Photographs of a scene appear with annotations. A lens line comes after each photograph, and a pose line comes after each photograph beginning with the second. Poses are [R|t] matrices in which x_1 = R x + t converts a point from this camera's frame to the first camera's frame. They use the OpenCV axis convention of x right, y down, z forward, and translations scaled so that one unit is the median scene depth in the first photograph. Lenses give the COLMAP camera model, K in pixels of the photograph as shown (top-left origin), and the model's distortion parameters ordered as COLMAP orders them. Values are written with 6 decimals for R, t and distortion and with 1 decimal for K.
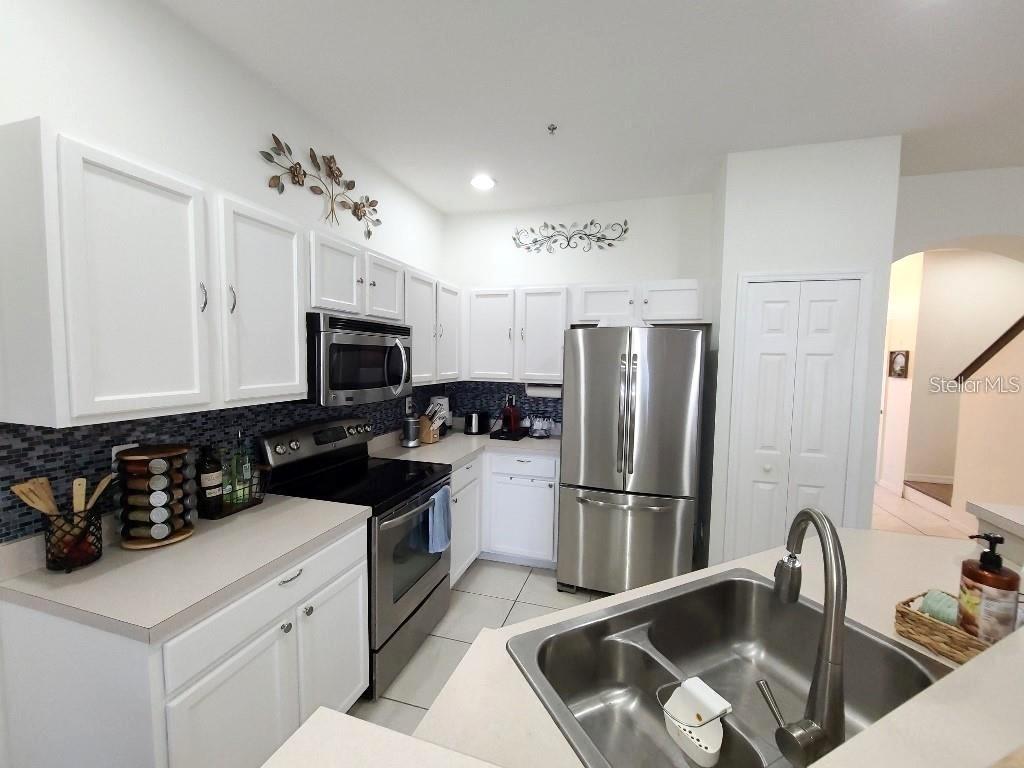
lens RADIAL K [[419.0, 0, 520.5], [0, 419.0, 386.0], [0, 0, 1]] dist [-0.004524, 0.001109]
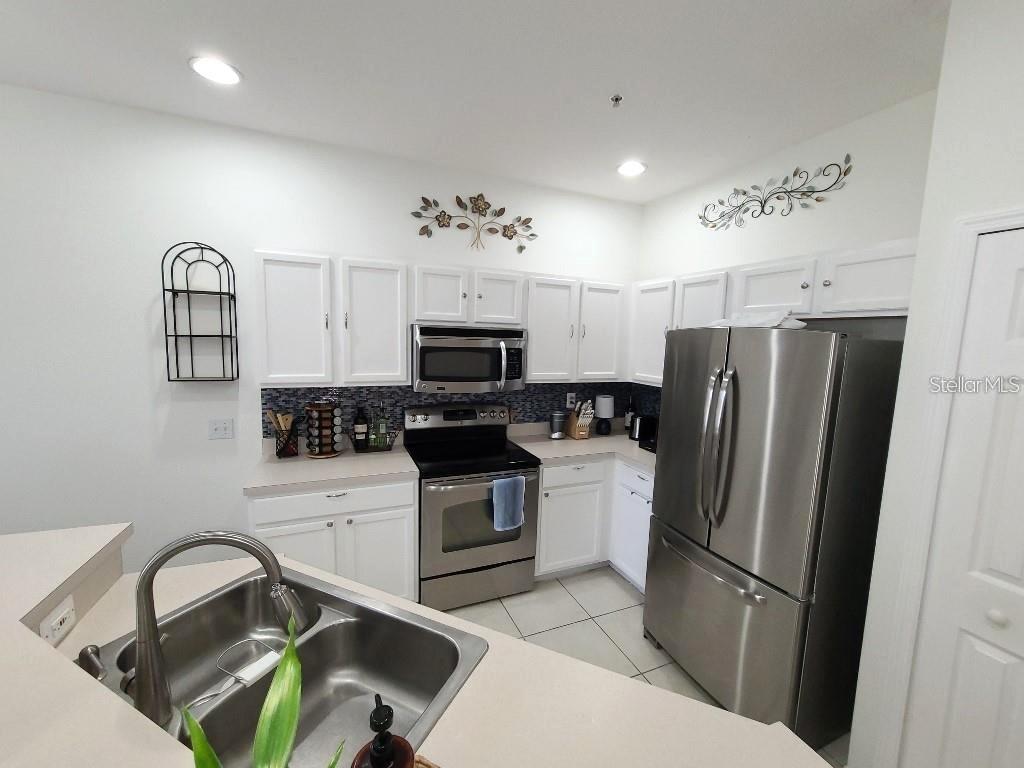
lens RADIAL K [[419.0, 0, 519.3], [0, 419.0, 385.7], [0, 0, 1]] dist [-0.004524, 0.001109]
pose [[0.639824, 0.093181, -0.762852, 0.575599], [-0.072622, 0.995511, 0.060690, -0.057637], [0.765083, 0.016569, 0.643719, 0.264697]]
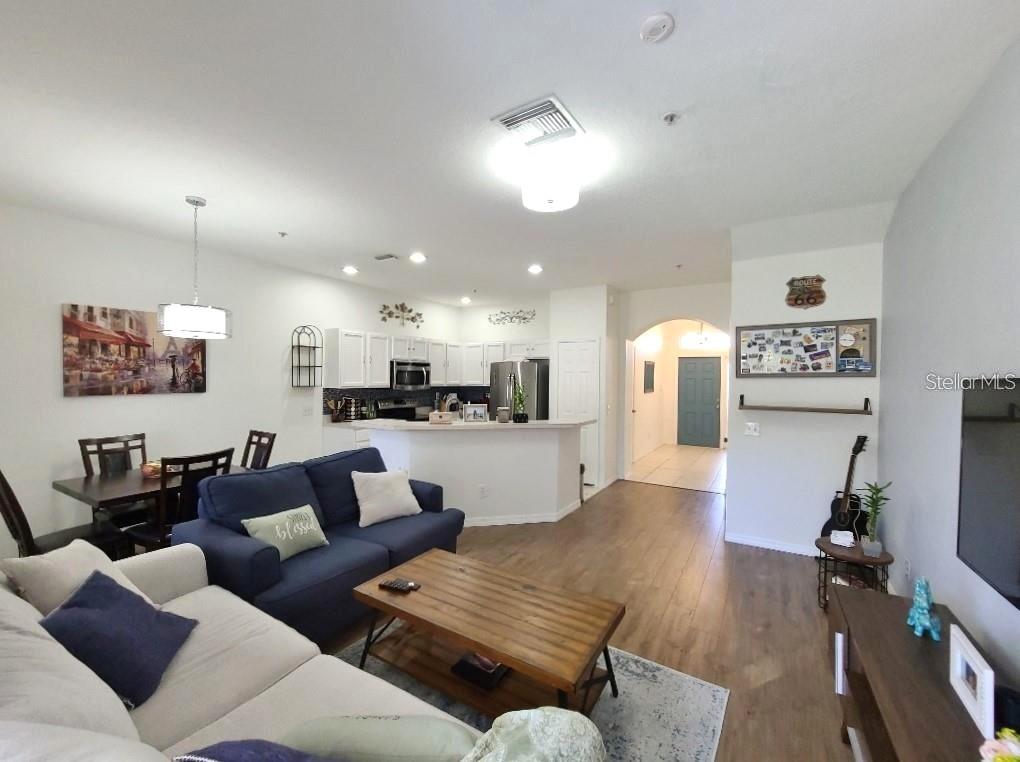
lens RADIAL K [[417.4, 0, 518.3], [0, 417.4, 383.7], [0, 0, 1]] dist [-0.004524, 0.001109]
pose [[0.965963, -0.002810, -0.258663, 0.920062], [-0.011252, 0.998538, -0.052866, 0.116610], [0.258434, 0.053977, 0.964520, -1.330277]]
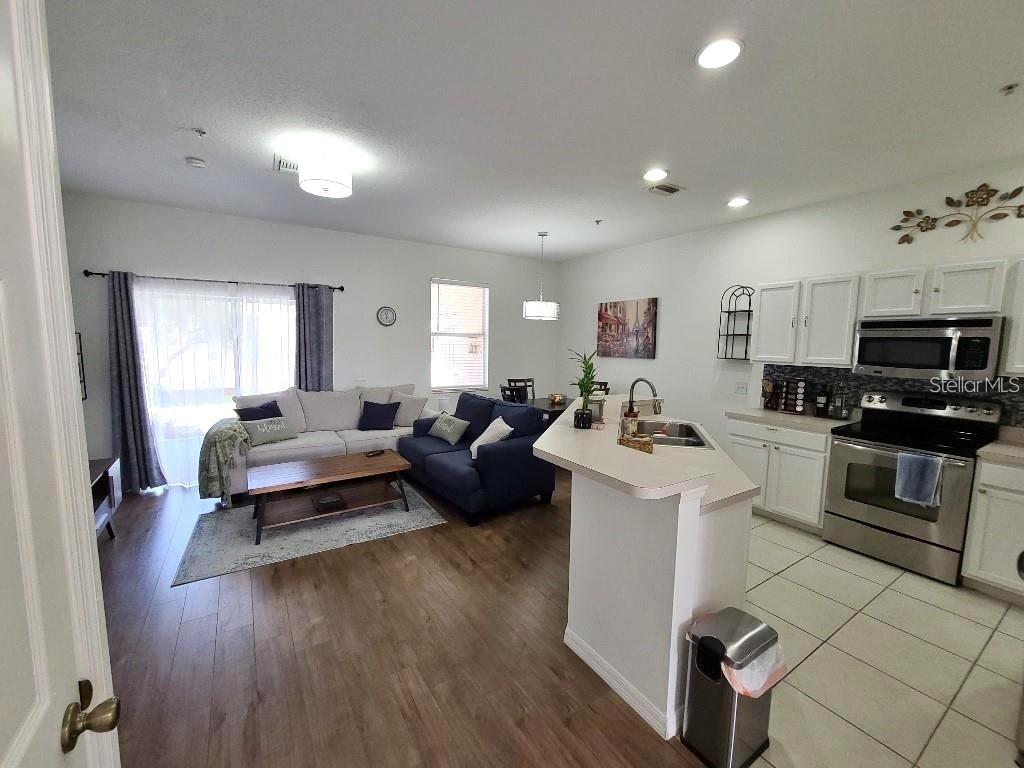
lens RADIAL K [[419.0, 0, 518.1], [0, 419.0, 387.2], [0, 0, 1]] dist [-0.004524, 0.001109]
pose [[-0.651612, 0.057859, -0.756343, 1.286457], [-0.076854, 0.986920, 0.141710, -0.024234], [0.754649, 0.150468, -0.638642, 0.763501]]
